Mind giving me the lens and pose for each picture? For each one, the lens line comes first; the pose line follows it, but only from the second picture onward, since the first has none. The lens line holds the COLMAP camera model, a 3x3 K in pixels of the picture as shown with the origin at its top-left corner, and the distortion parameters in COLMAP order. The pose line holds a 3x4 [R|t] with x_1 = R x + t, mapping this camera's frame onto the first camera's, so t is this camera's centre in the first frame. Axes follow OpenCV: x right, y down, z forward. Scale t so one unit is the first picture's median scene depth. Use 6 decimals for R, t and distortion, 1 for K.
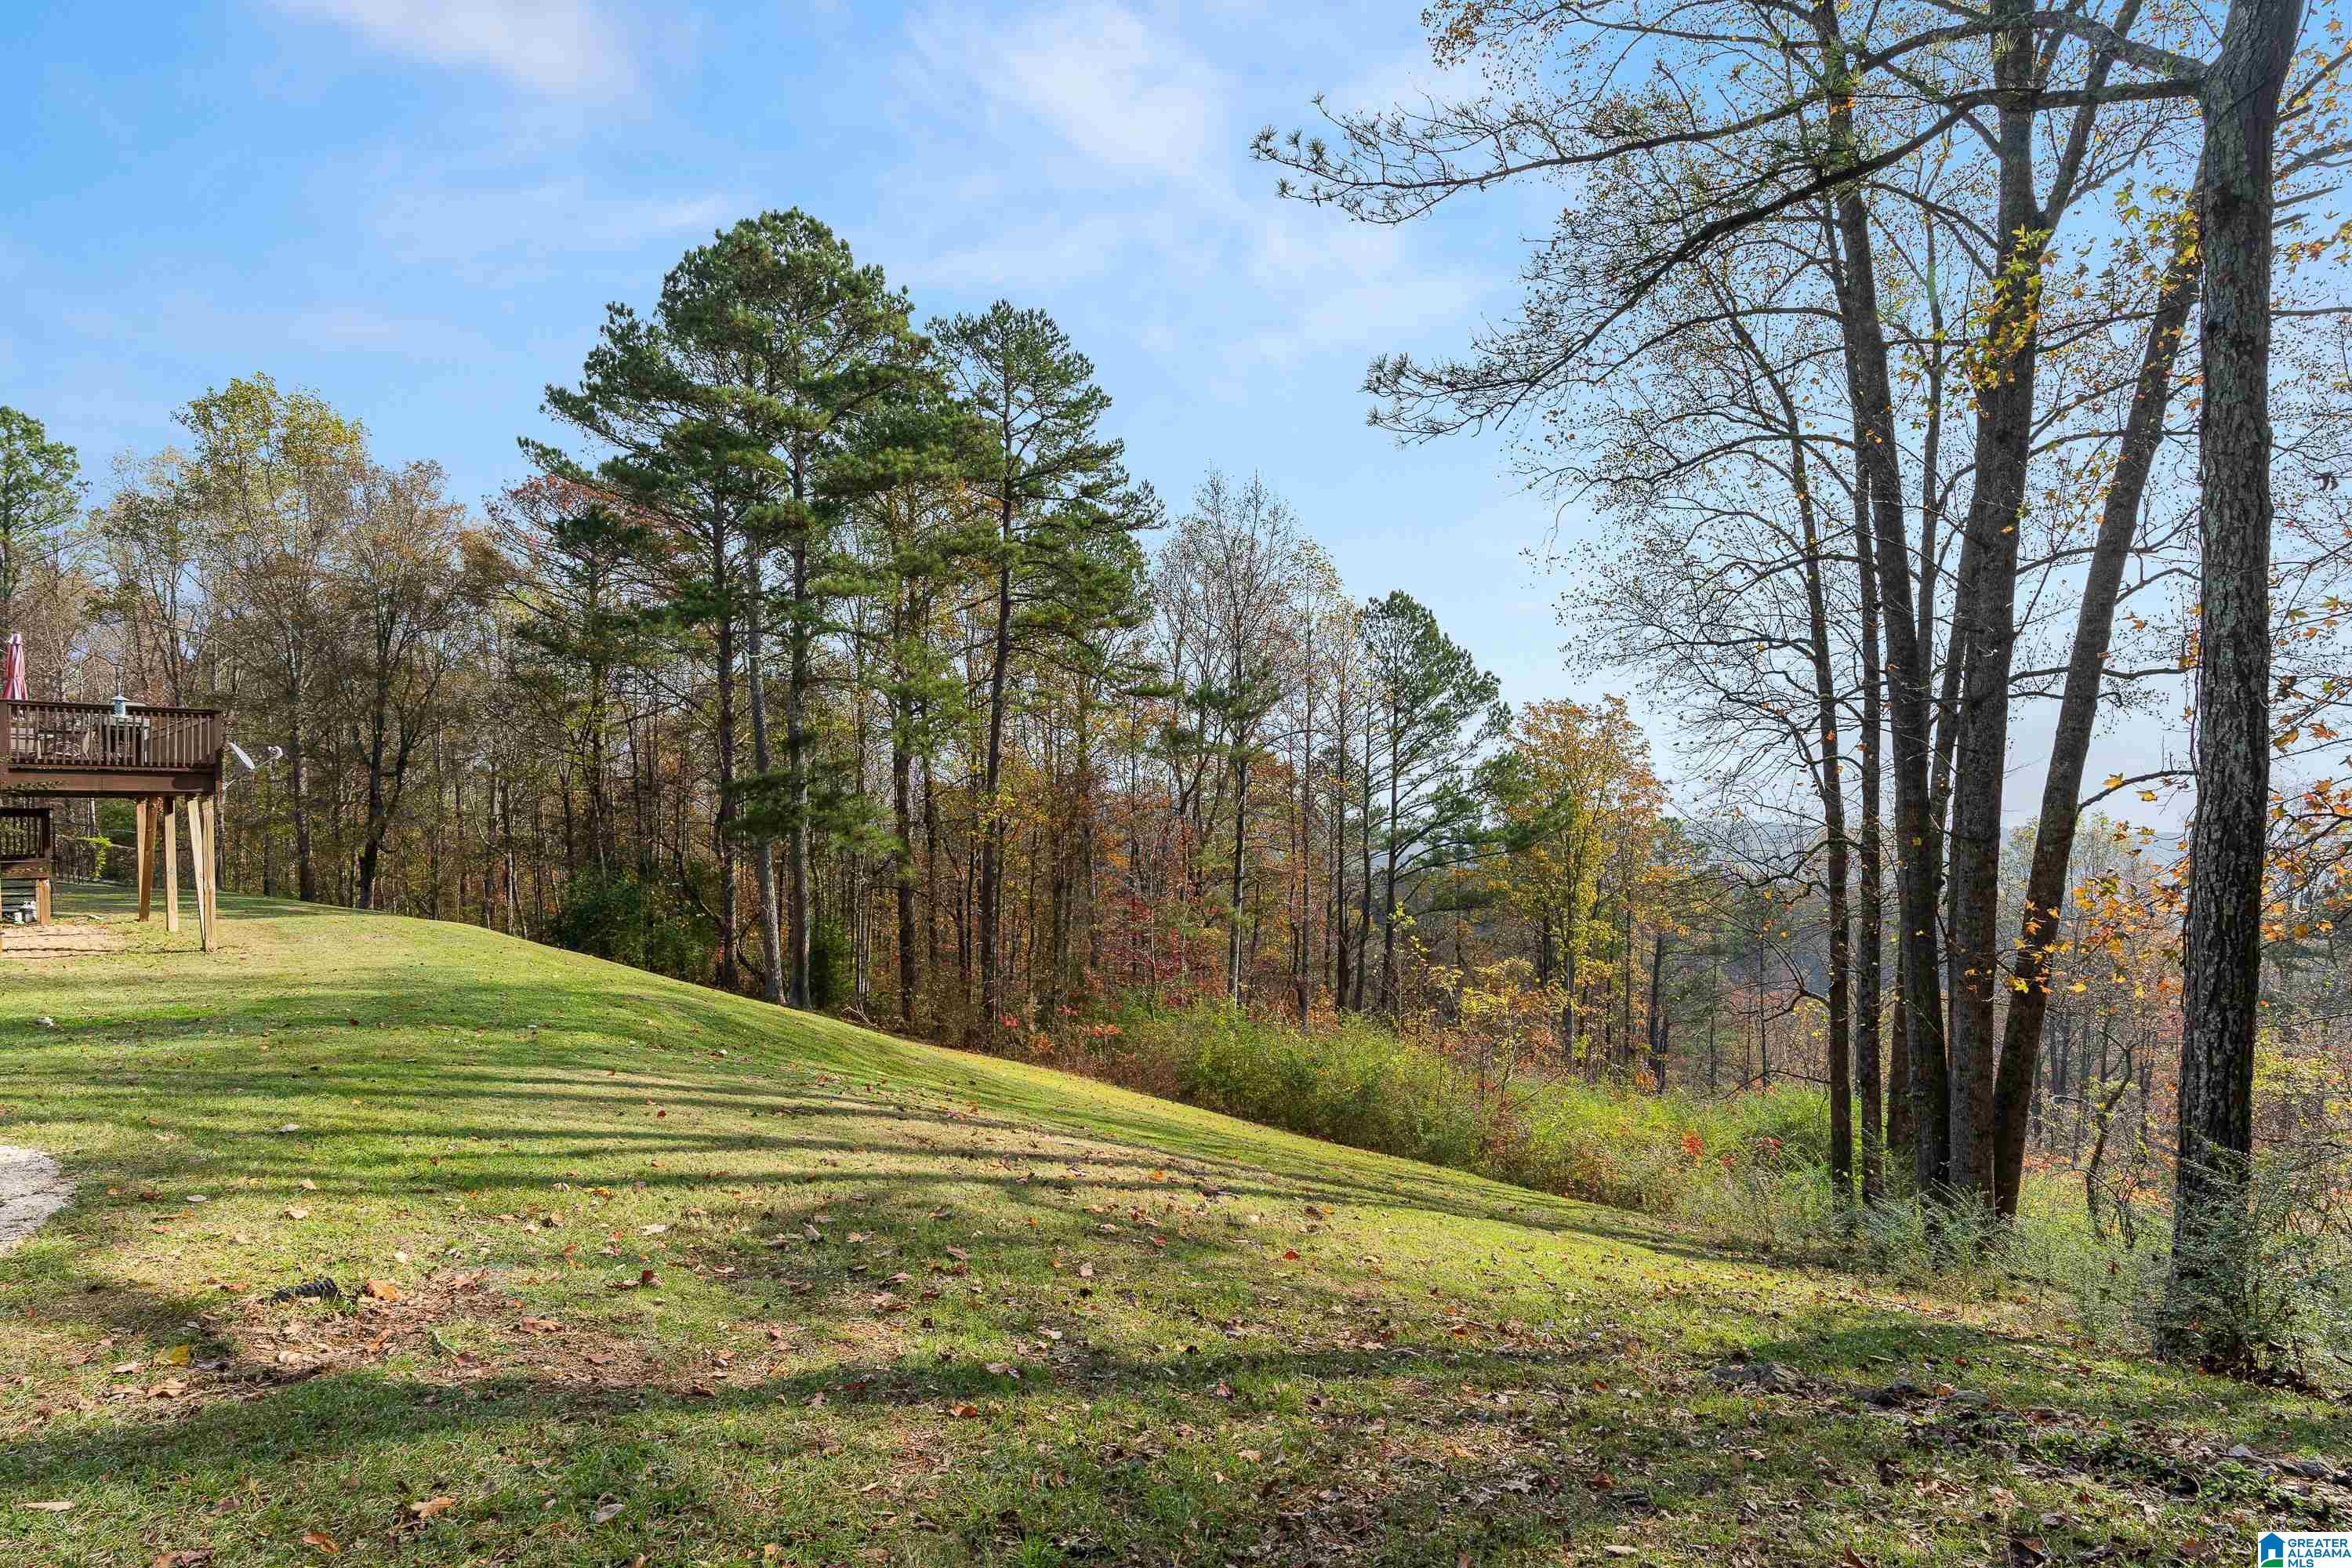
lens RADIAL K [[1202.1, 0, 1152.0], [0, 1202.1, 799.7], [0, 0, 1]] dist [-0.001100, -0.000393]
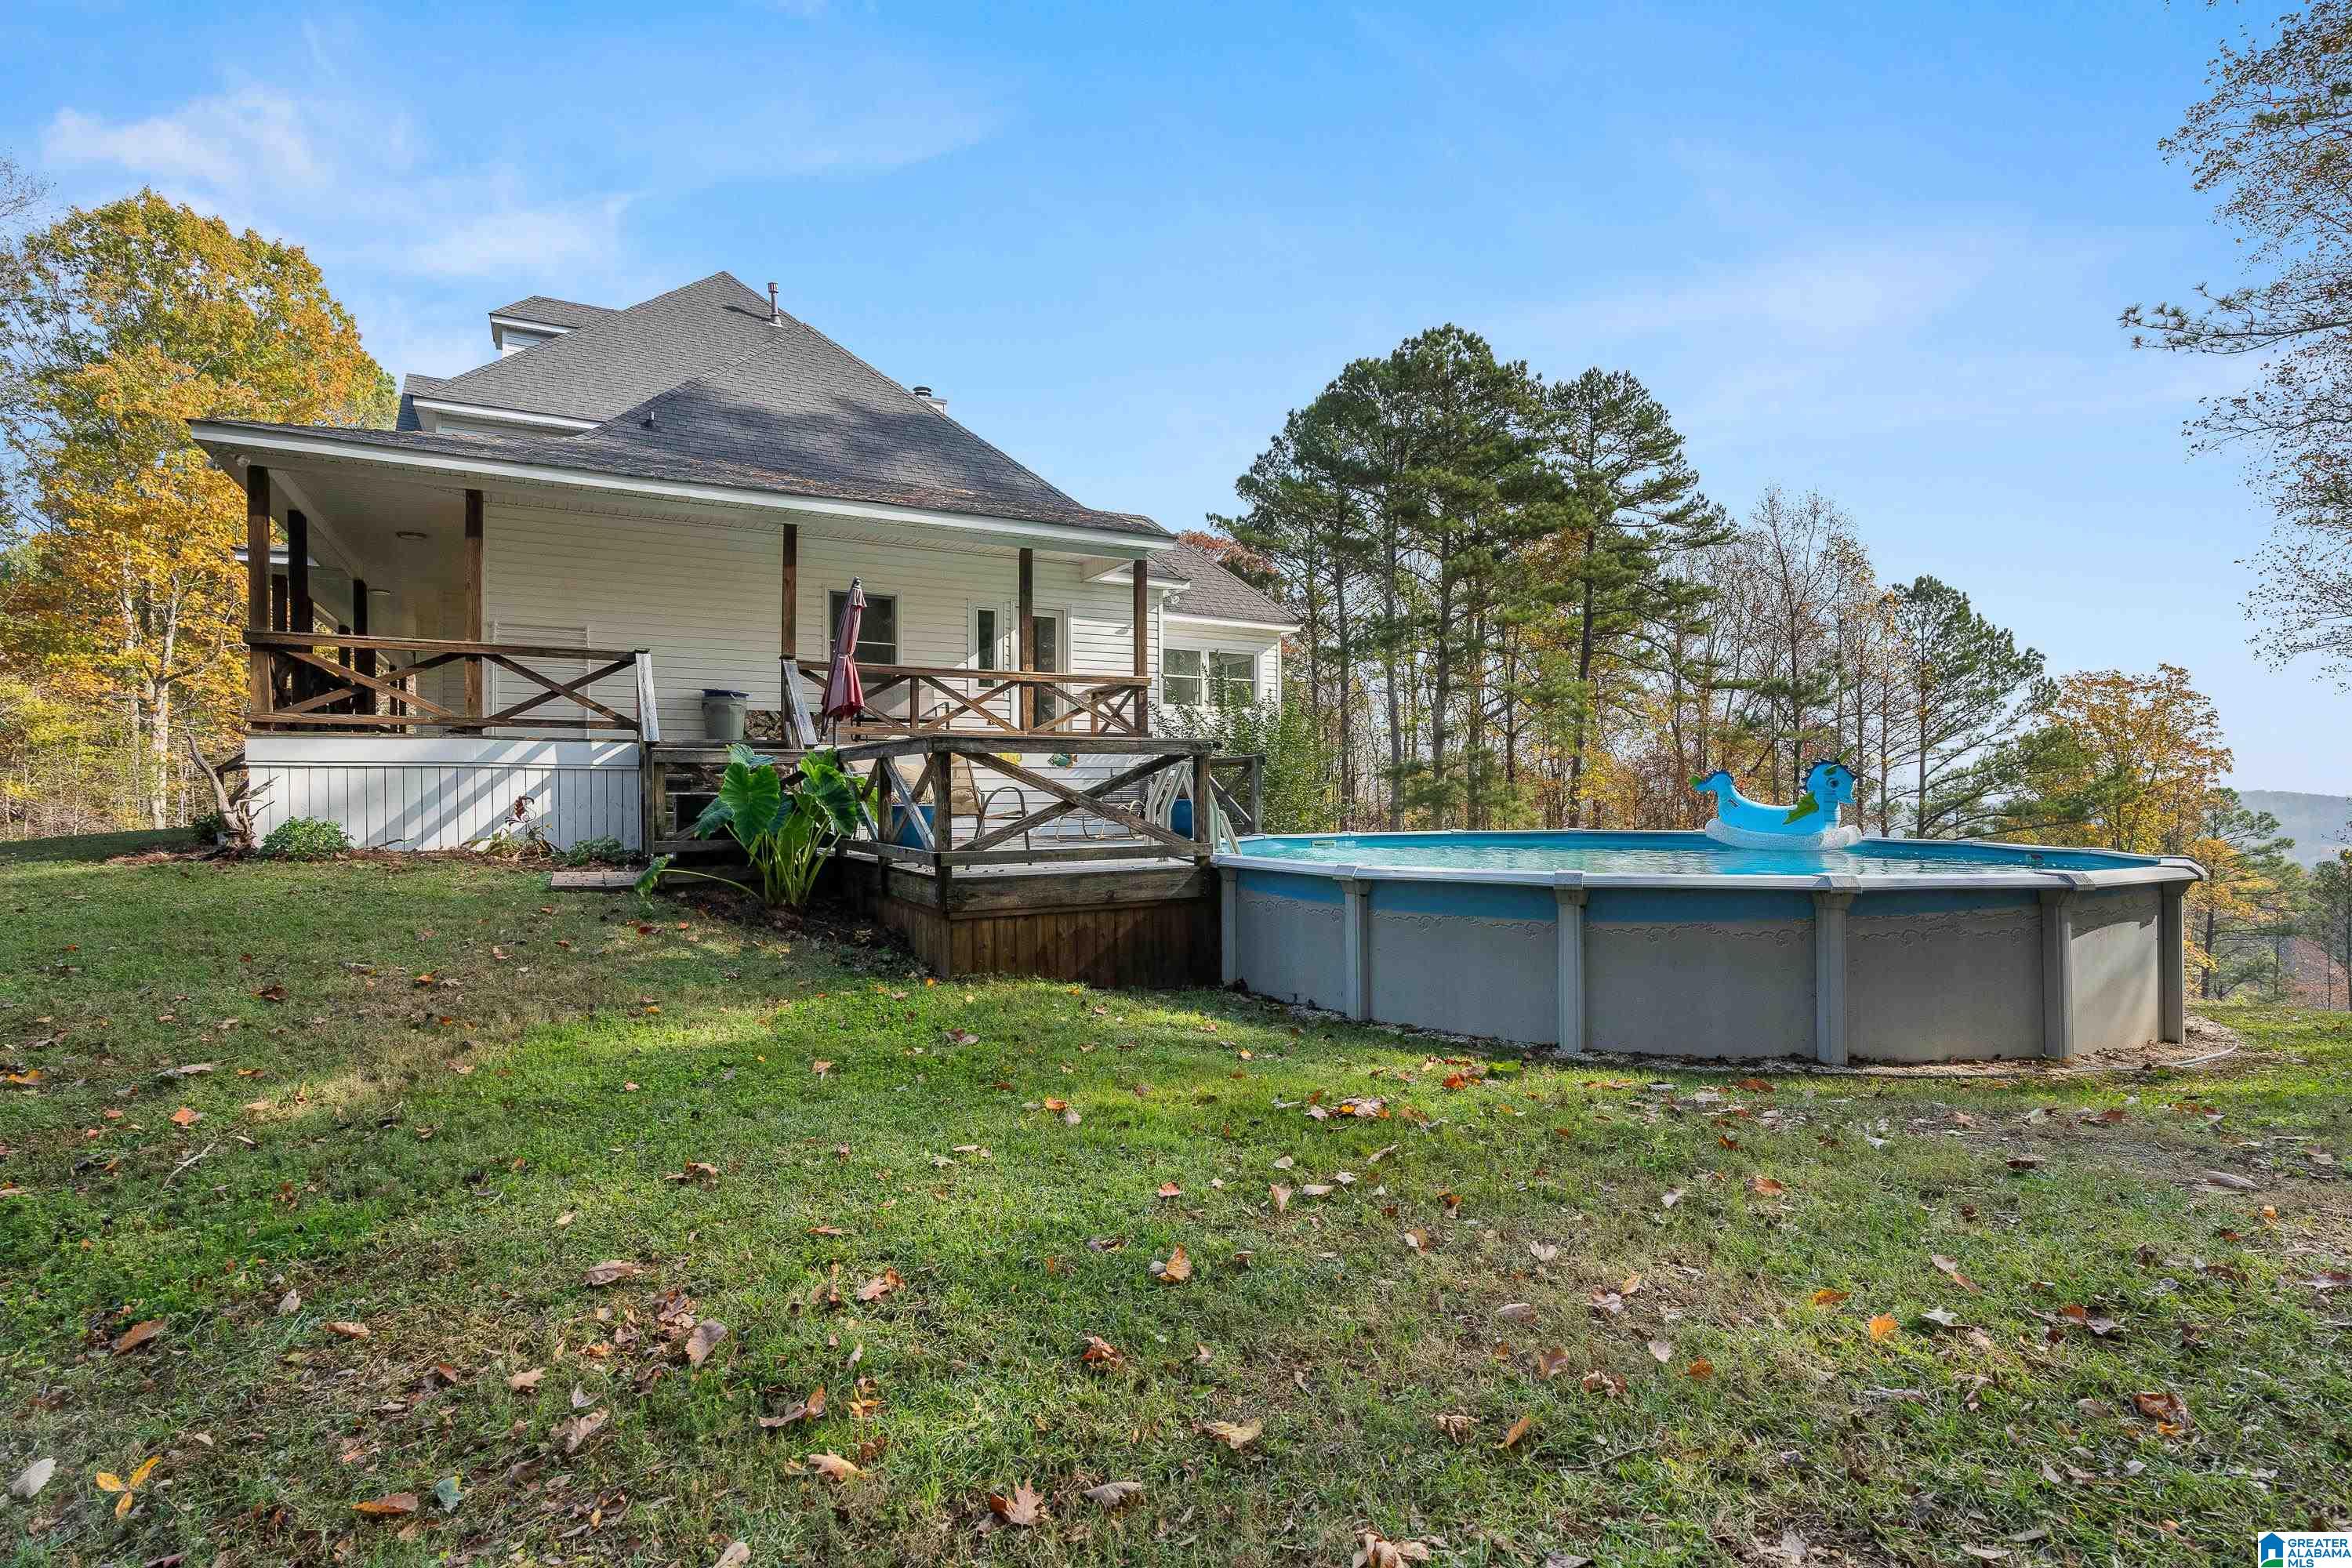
lens RADIAL K [[1078.5, 0, 1194.1], [0, 1078.5, 782.9], [0, 0, 1]] dist [-0.013163, 0.004870]
pose [[0.946959, -0.011045, -0.321163, -0.144997], [0.012971, 0.999908, 0.003858, -0.005365], [0.321091, -0.007819, 0.947016, -0.142126]]
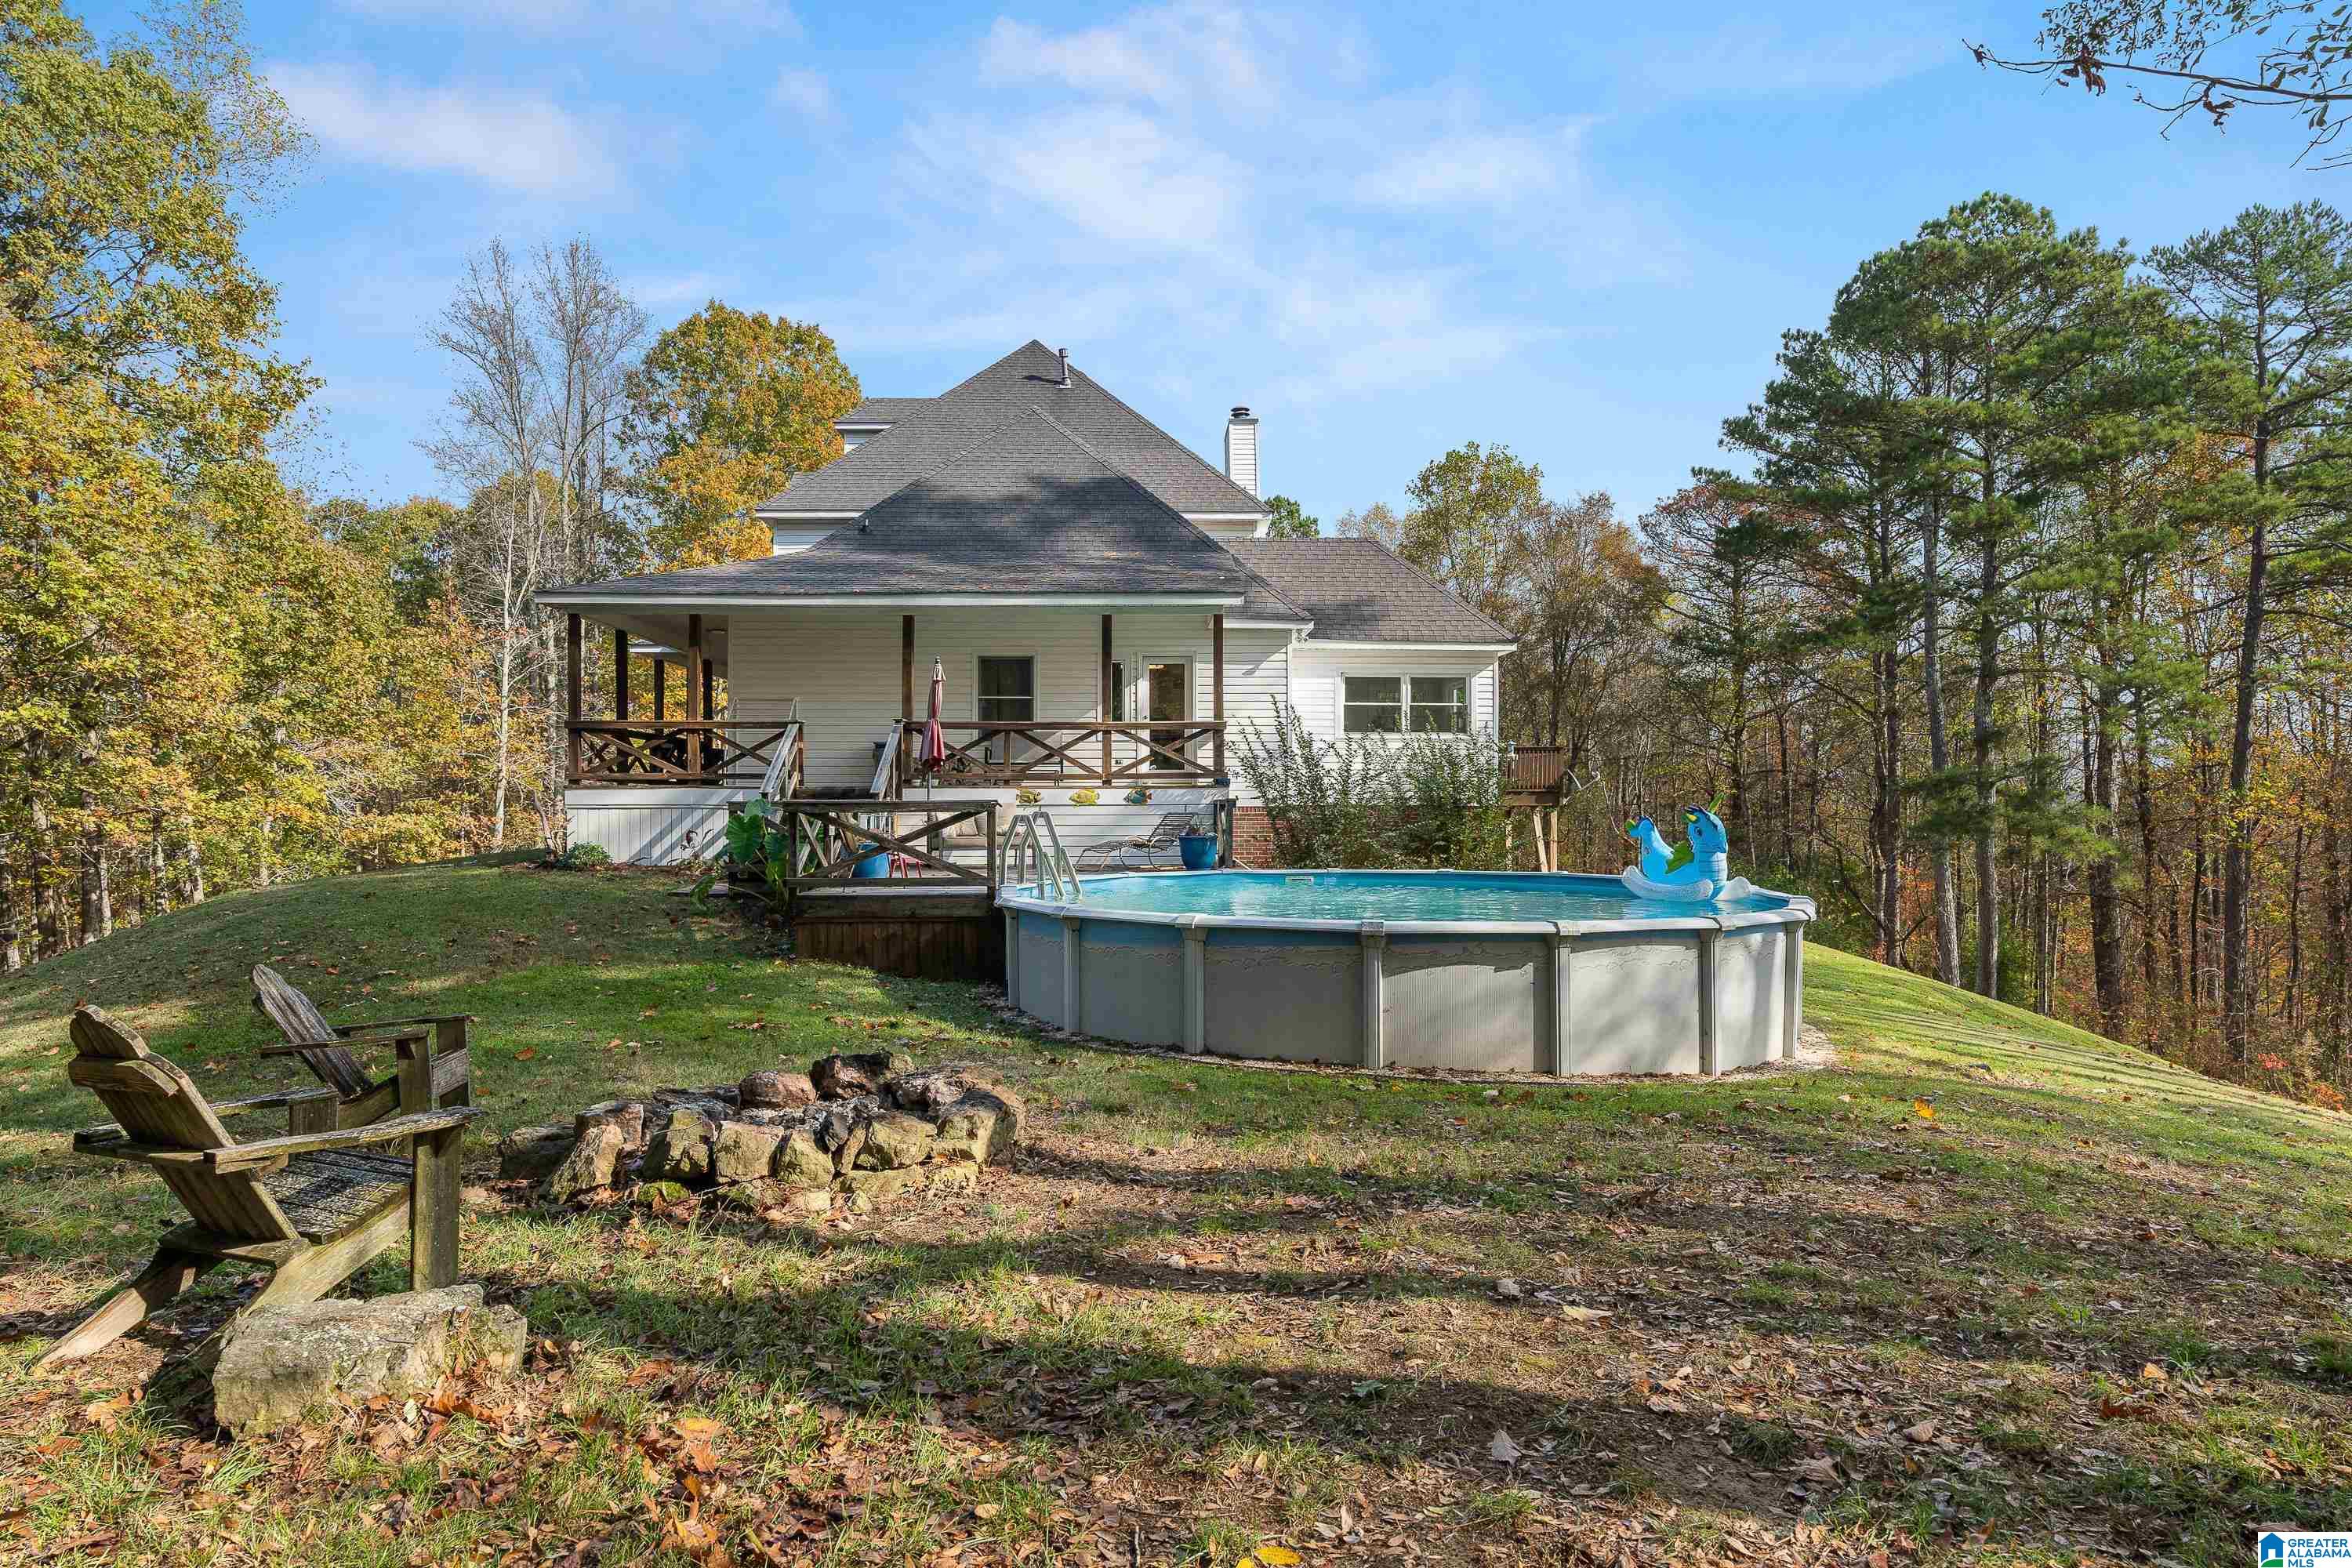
lens RADIAL K [[1305.2, 0, 1221.2], [0, 1305.2, 794.5], [0, 0, 1]] dist [-0.002944, 0.001088]
pose [[0.710861, -0.007870, -0.703289, 0.000276], [0.012401, 0.999922, 0.001345, -0.011294], [0.703224, -0.009677, 0.710903, -0.143880]]
